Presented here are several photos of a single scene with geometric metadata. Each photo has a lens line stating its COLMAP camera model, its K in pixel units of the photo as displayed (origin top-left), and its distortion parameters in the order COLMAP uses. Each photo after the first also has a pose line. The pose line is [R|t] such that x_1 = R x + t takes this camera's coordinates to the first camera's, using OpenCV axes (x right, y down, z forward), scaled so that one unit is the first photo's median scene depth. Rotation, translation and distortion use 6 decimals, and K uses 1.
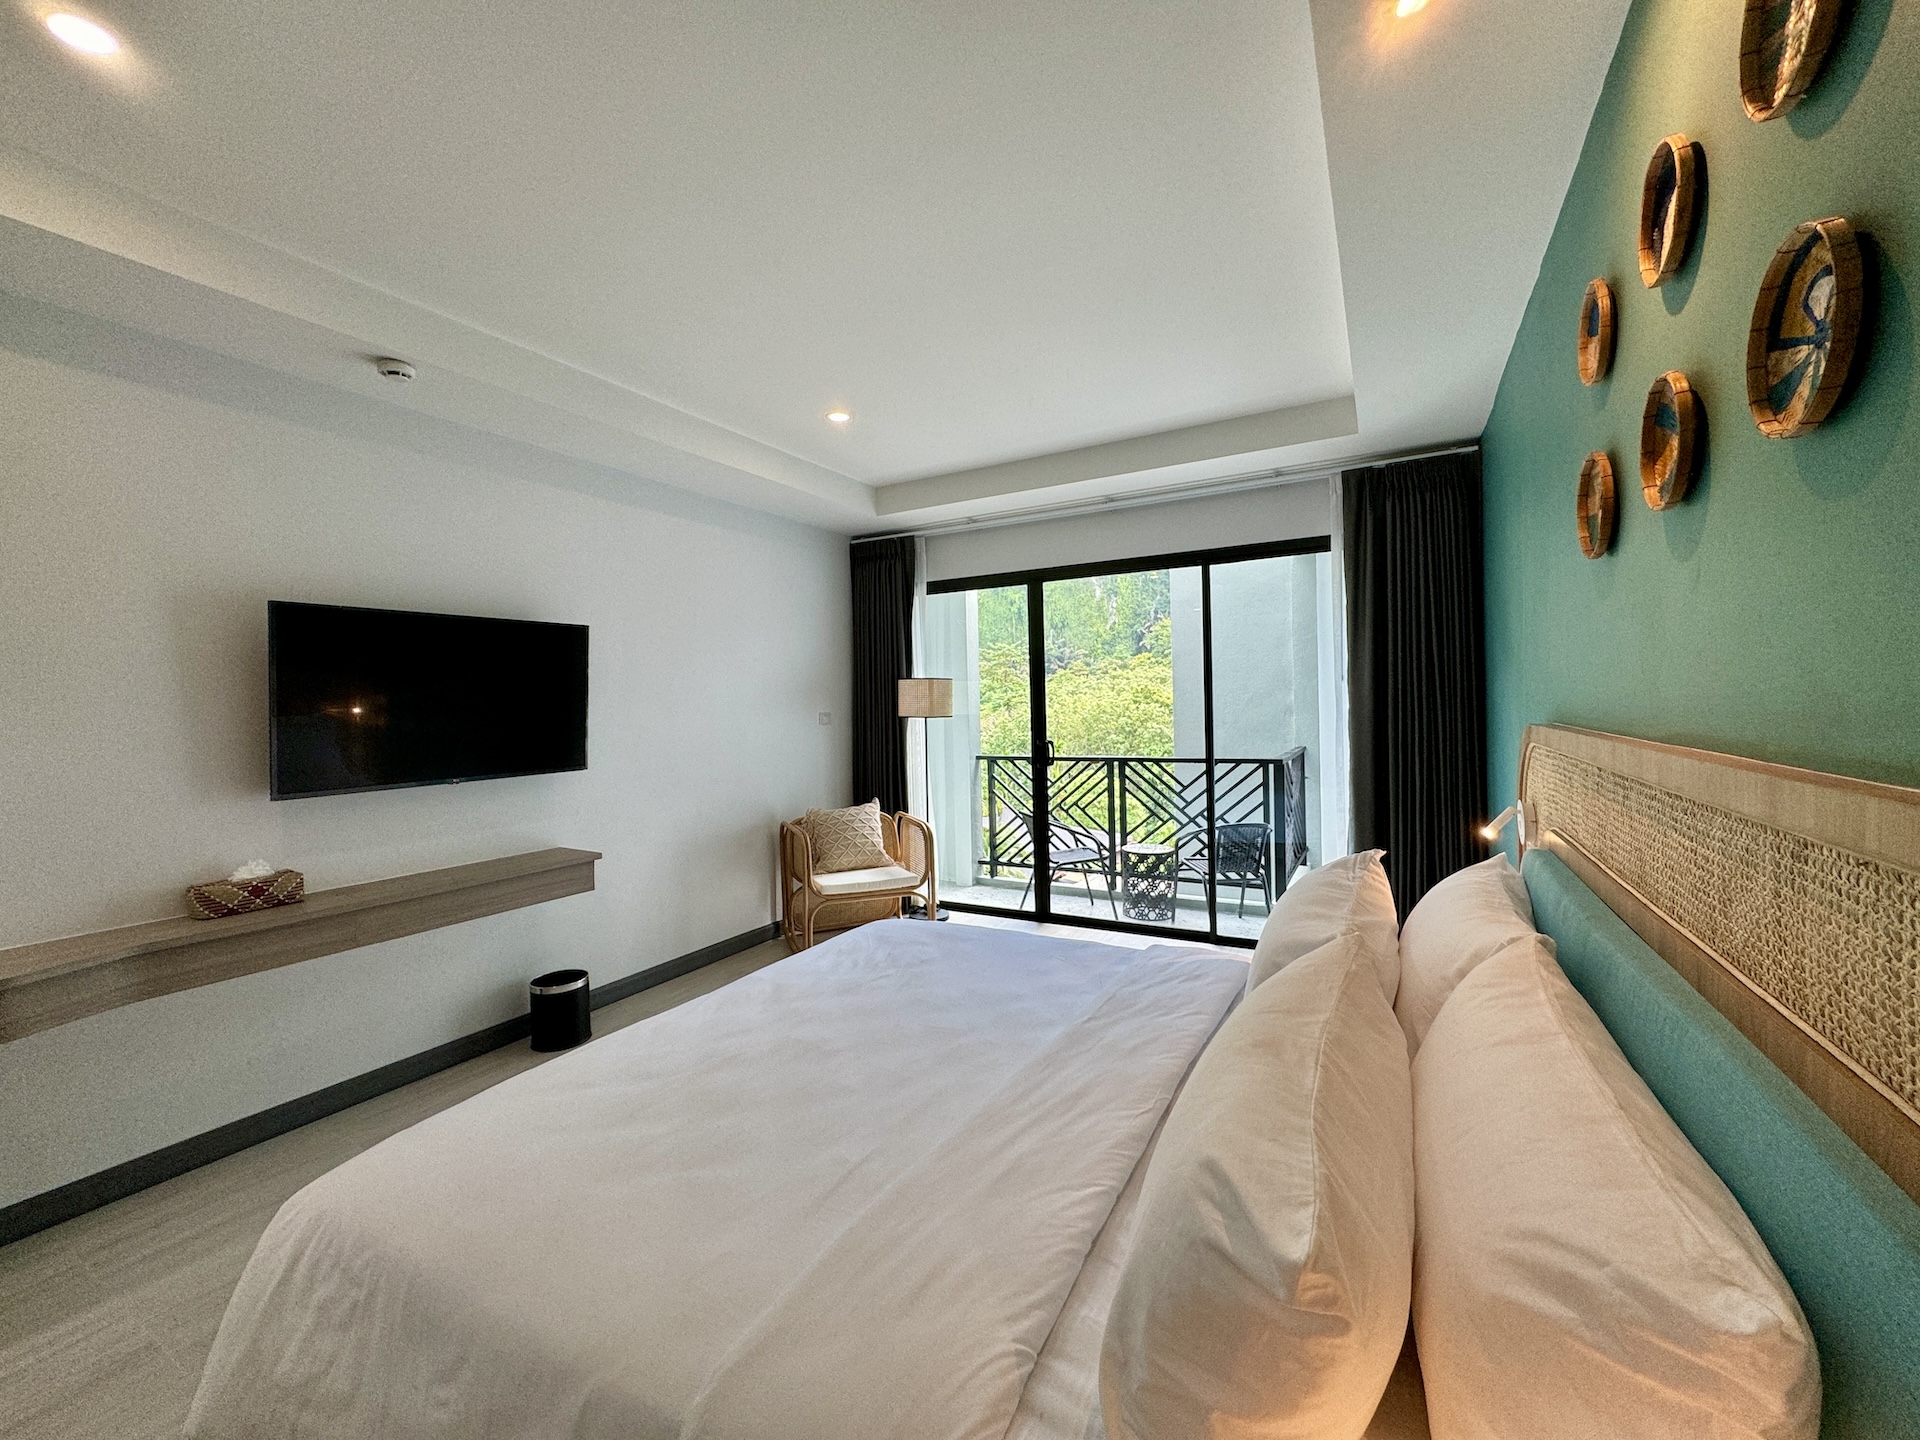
lens RADIAL K [[764.7, 0, 961.8], [0, 764.7, 712.3], [0, 0, 1]] dist [-0.001450, 0.000645]
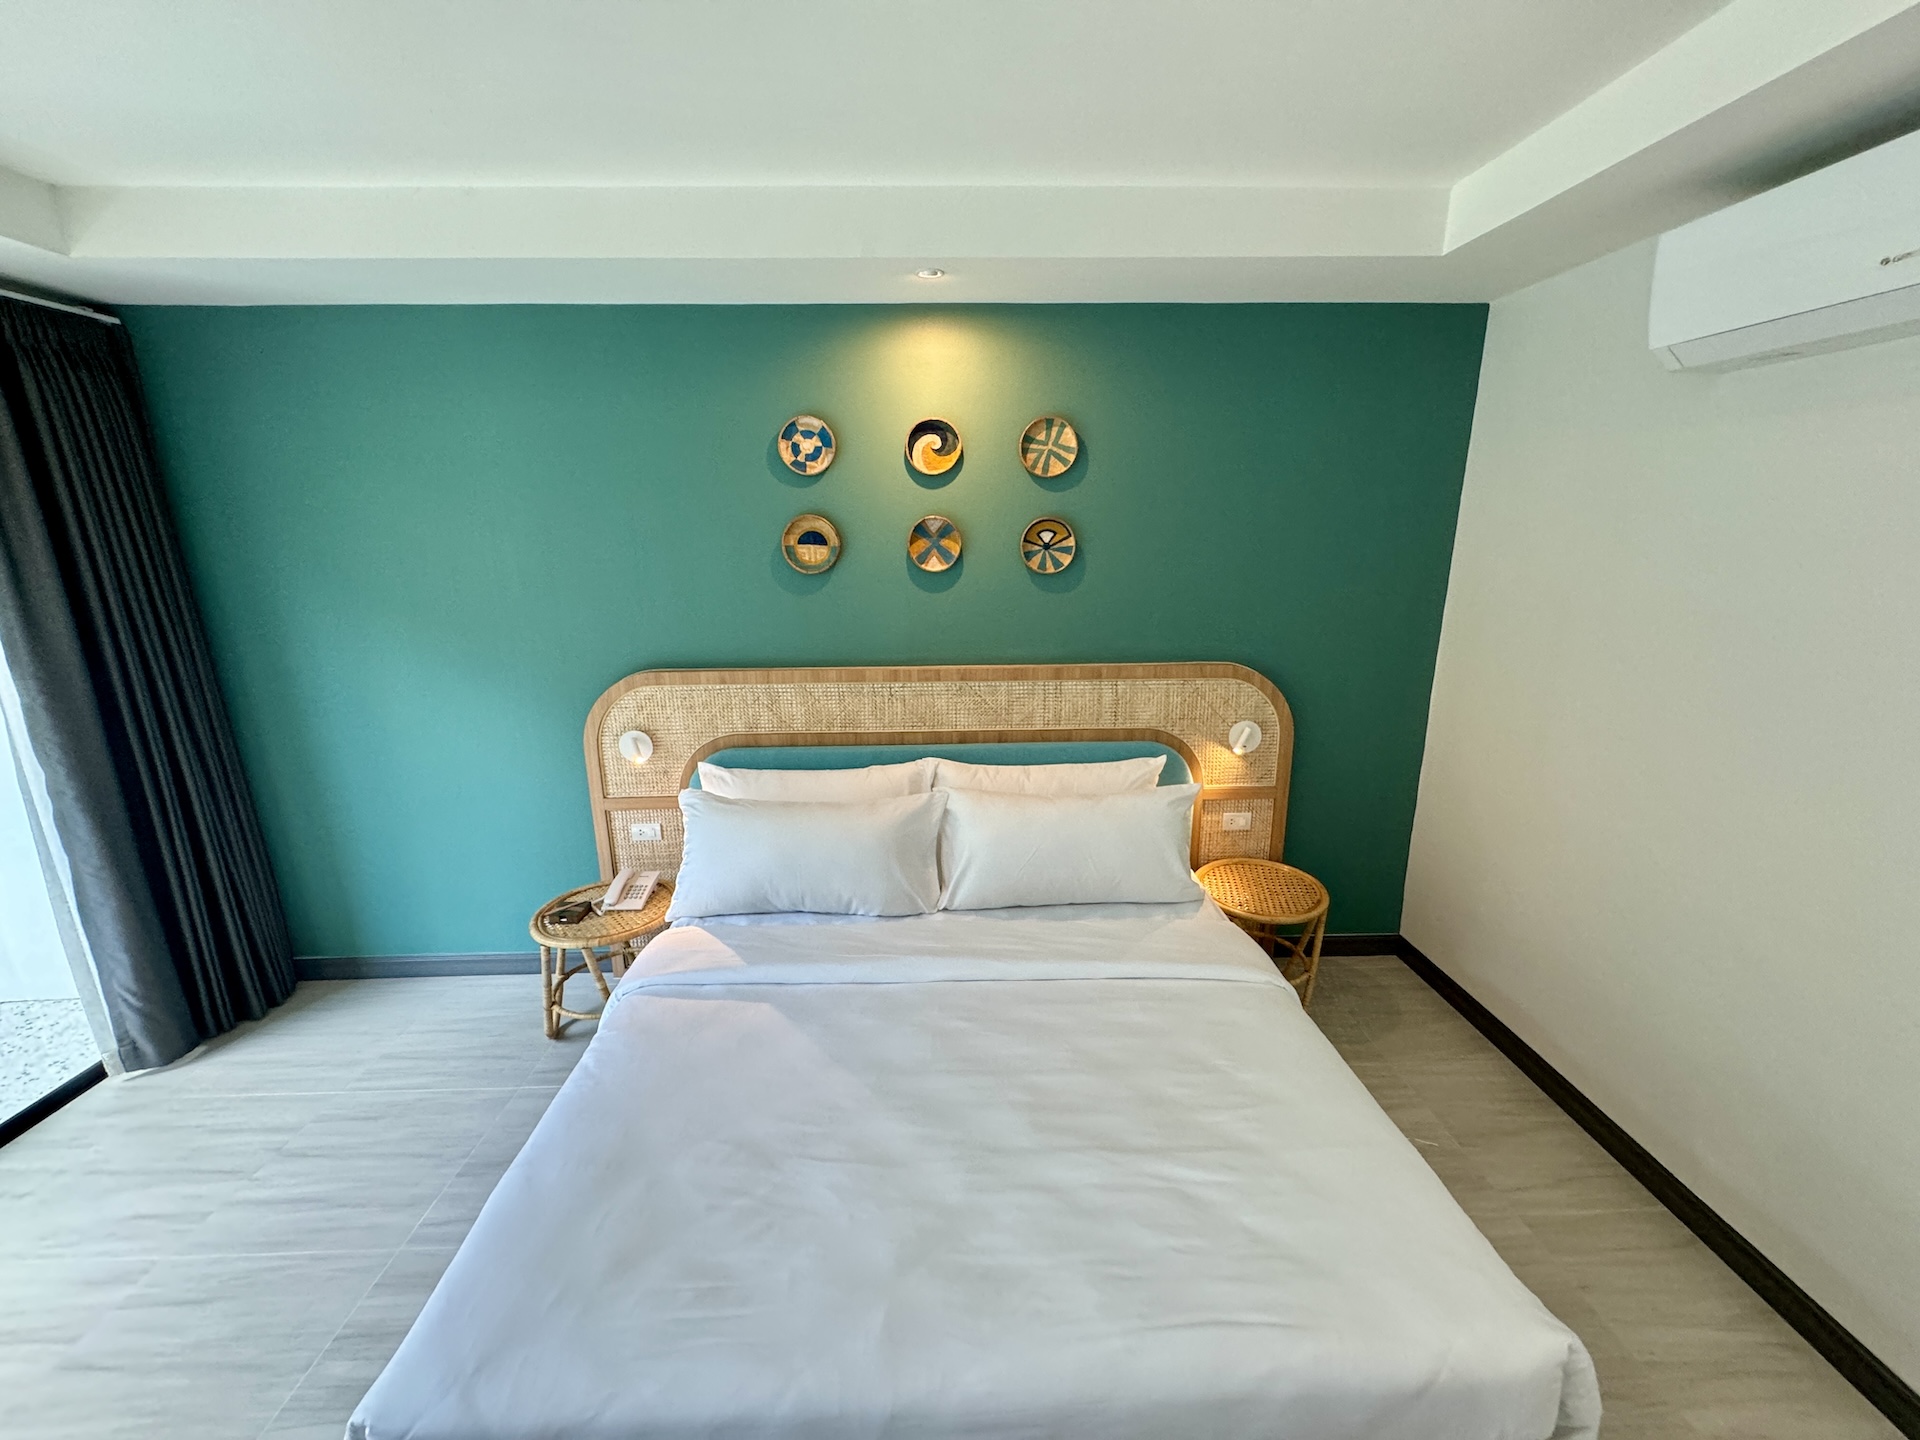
lens RADIAL K [[764.7, 0, 959.8], [0, 764.7, 714.6], [0, 0, 1]] dist [-0.001450, 0.000645]
pose [[-0.511042, -0.177862, 0.840953, -0.289200], [0.029754, 0.974110, 0.224107, -0.083958], [-0.859041, 0.139549, -0.492519, 0.500419]]
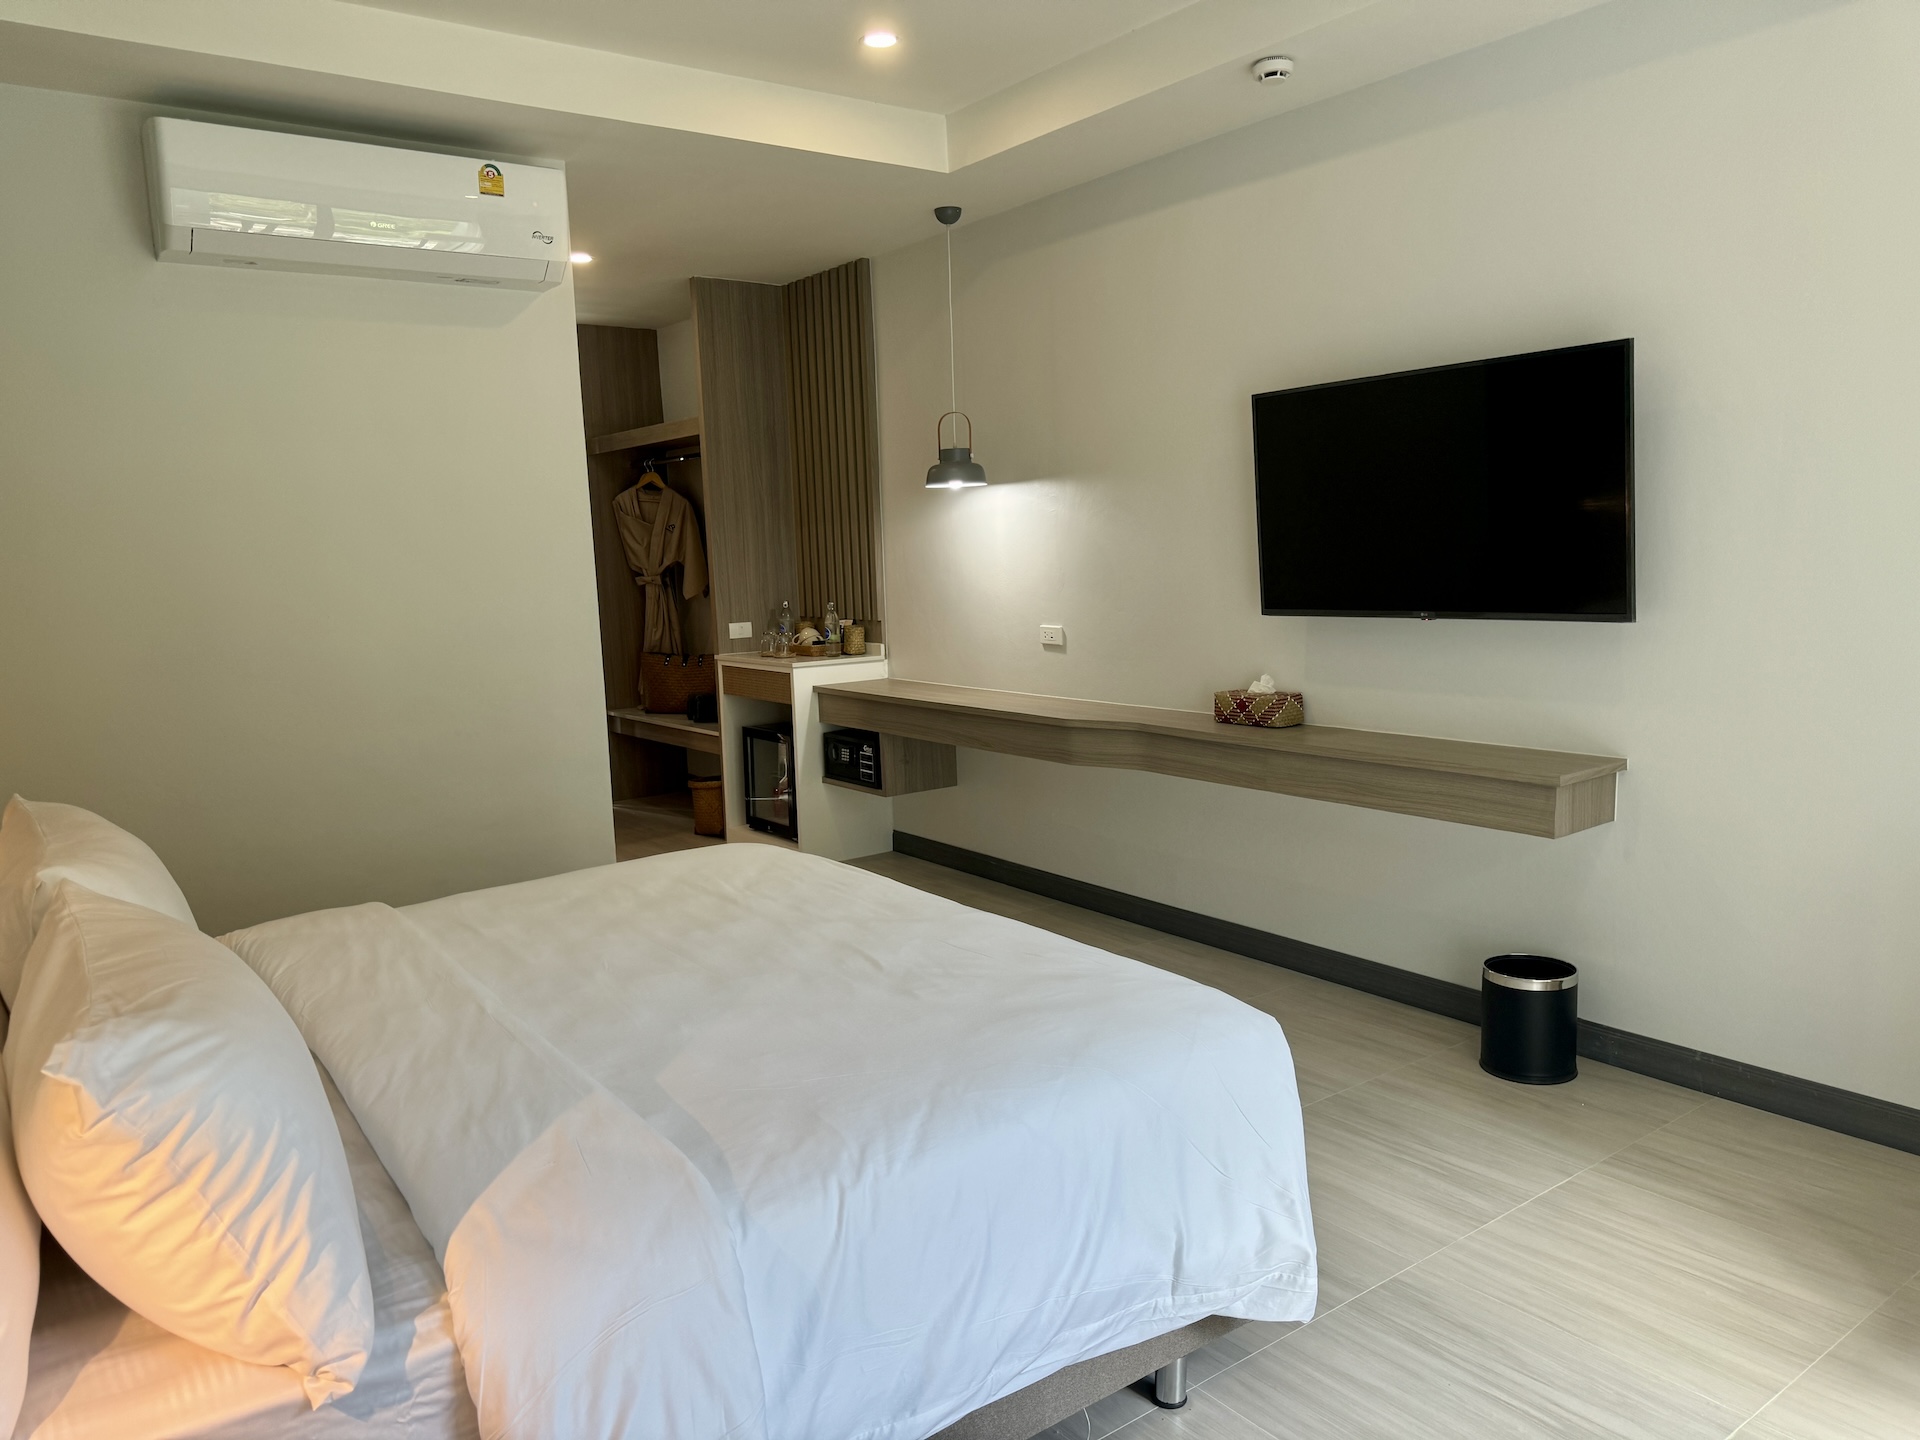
lens RADIAL K [[1342.7, 0, 957.9], [0, 1342.7, 727.6], [0, 0, 1]] dist [0.101416, -0.132196]
pose [[-0.410906, 0.162677, -0.897046, 0.364591], [0.035543, 0.986062, 0.162539, -0.014239], [0.910984, 0.034905, -0.410961, 0.649435]]
